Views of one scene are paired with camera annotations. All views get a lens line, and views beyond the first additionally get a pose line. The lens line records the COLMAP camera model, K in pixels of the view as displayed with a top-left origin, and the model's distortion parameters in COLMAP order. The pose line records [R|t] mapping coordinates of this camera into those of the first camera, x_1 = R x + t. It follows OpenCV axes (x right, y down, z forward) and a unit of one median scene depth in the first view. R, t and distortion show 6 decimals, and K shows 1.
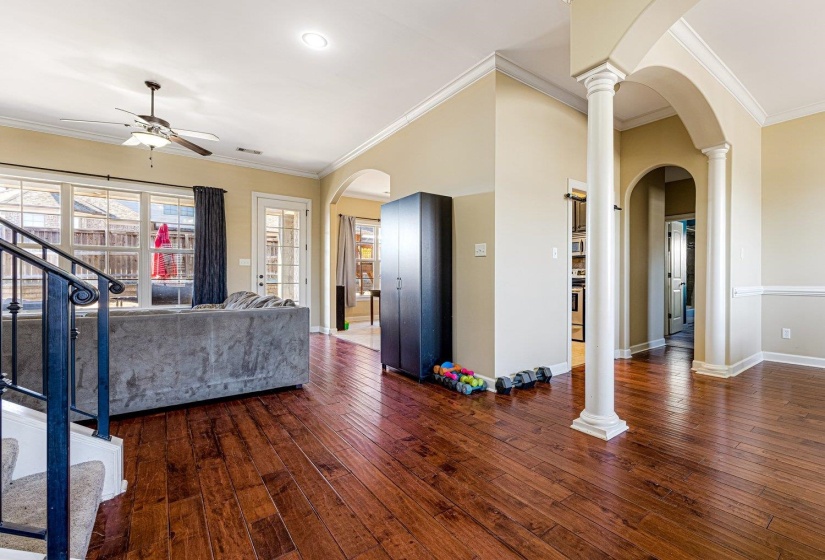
lens RADIAL K [[366.5, 0, 412.5], [0, 366.5, 280.0], [0, 0, 1]] dist [-0.000103, -0.000129]
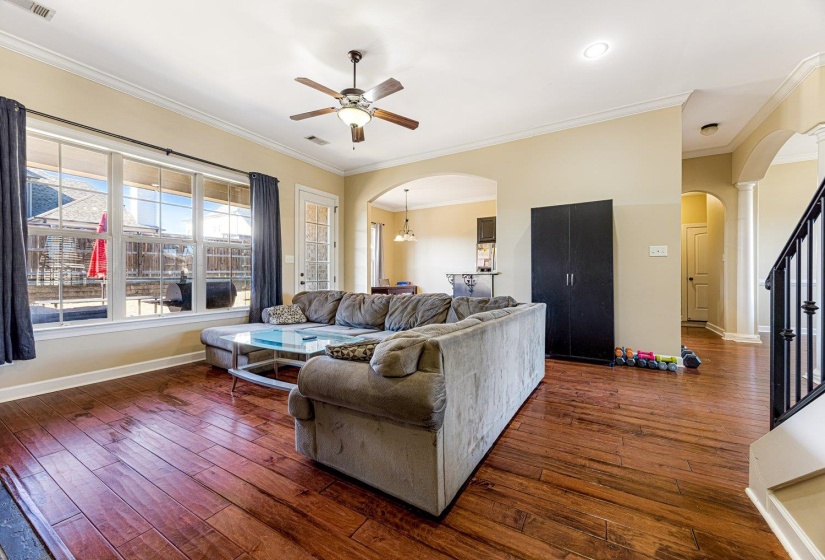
lens RADIAL K [[333.4, 0, 357.0], [0, 333.4, 280.8], [0, 0, 1]] dist [-0.002068, -0.000210]
pose [[0.946403, -0.009587, 0.322847, -0.797407], [0.006961, 0.999933, 0.009289, -0.000492], [-0.322914, -0.006544, 0.946406, 0.206089]]
